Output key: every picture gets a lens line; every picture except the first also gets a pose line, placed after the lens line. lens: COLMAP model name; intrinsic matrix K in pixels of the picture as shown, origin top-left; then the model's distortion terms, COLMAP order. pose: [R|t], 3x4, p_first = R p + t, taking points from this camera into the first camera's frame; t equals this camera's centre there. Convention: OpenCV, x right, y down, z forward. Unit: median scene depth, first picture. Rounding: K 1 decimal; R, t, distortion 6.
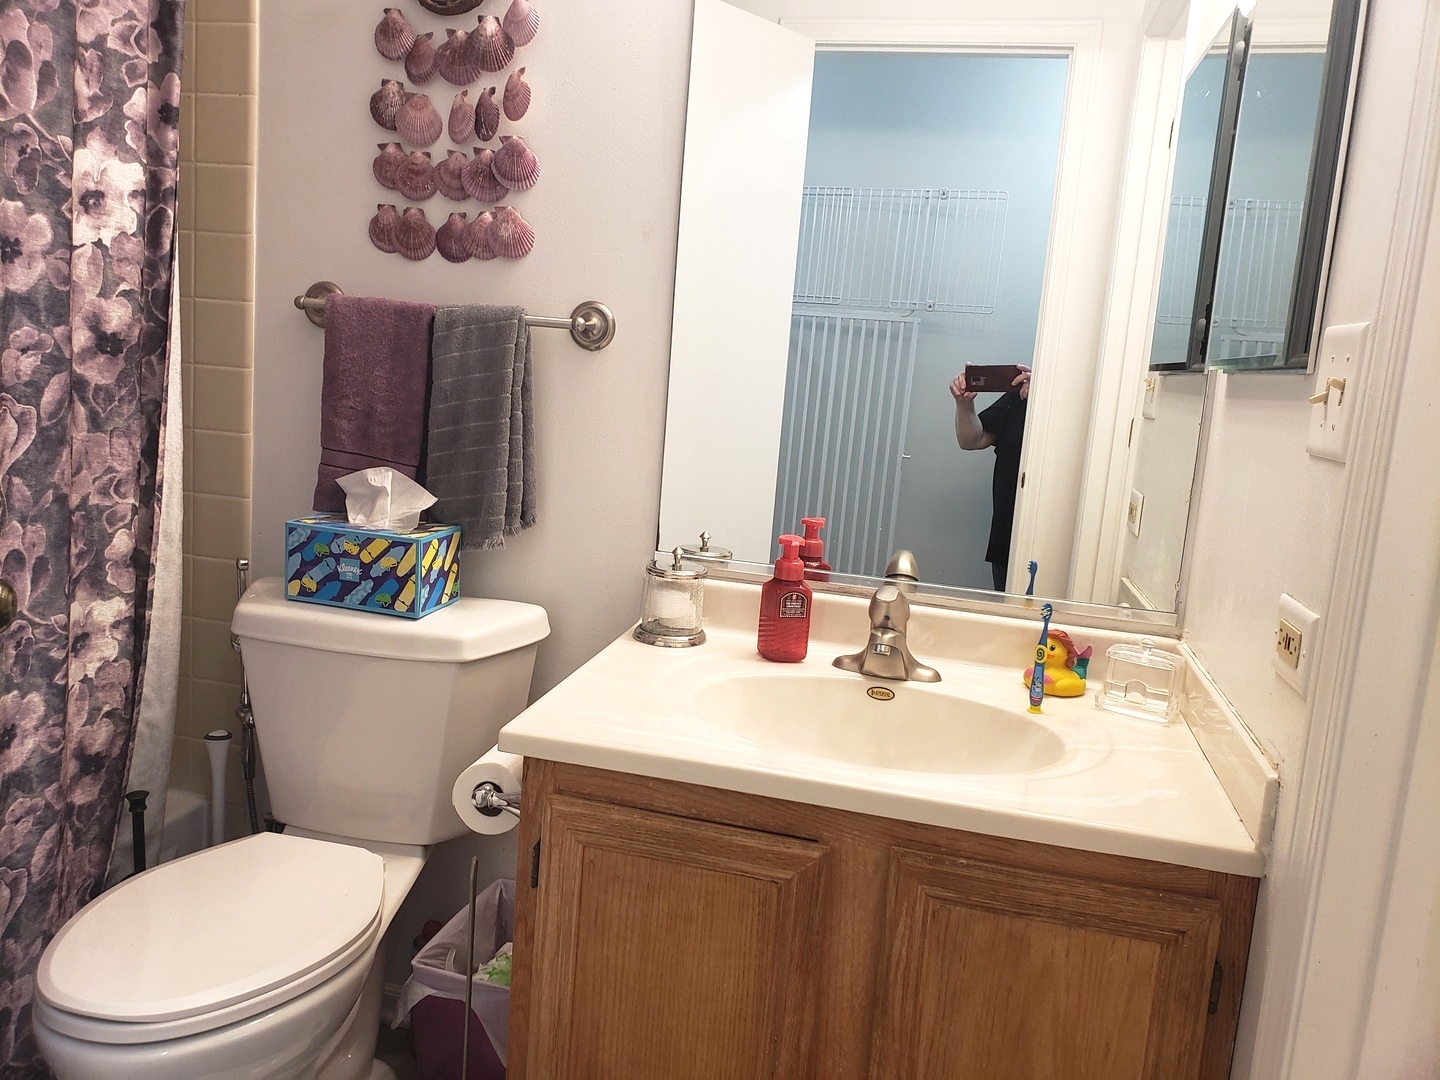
lens RADIAL K [[1131.5, 0, 702.1], [0, 1131.5, 542.3], [0, 0, 1]] dist [0.028250, -0.008082]
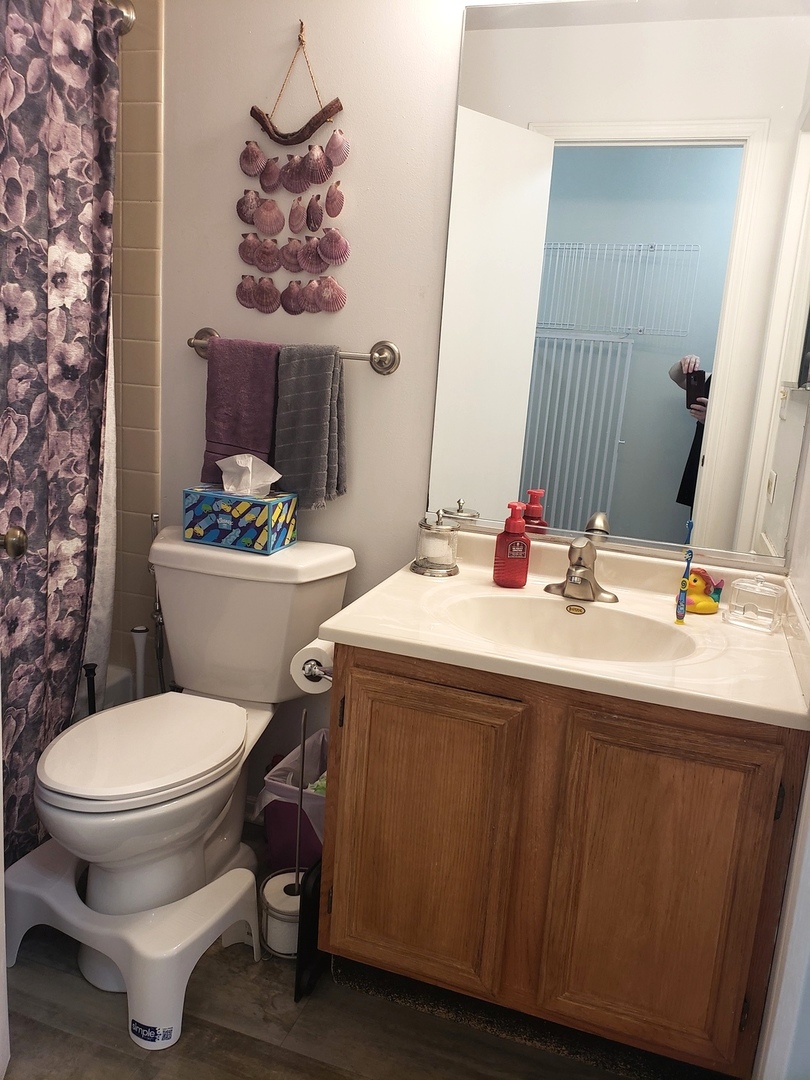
lens RADIAL K [[833.9, 0, 405.6], [0, 833.9, 542.1], [0, 0, 1]] dist [0.098150, -0.099440]
pose [[0.996189, 0.012485, -0.086324, 0.028288], [-0.008368, 0.998817, 0.047897, -0.004833], [0.086820, -0.046992, 0.995115, -0.098930]]
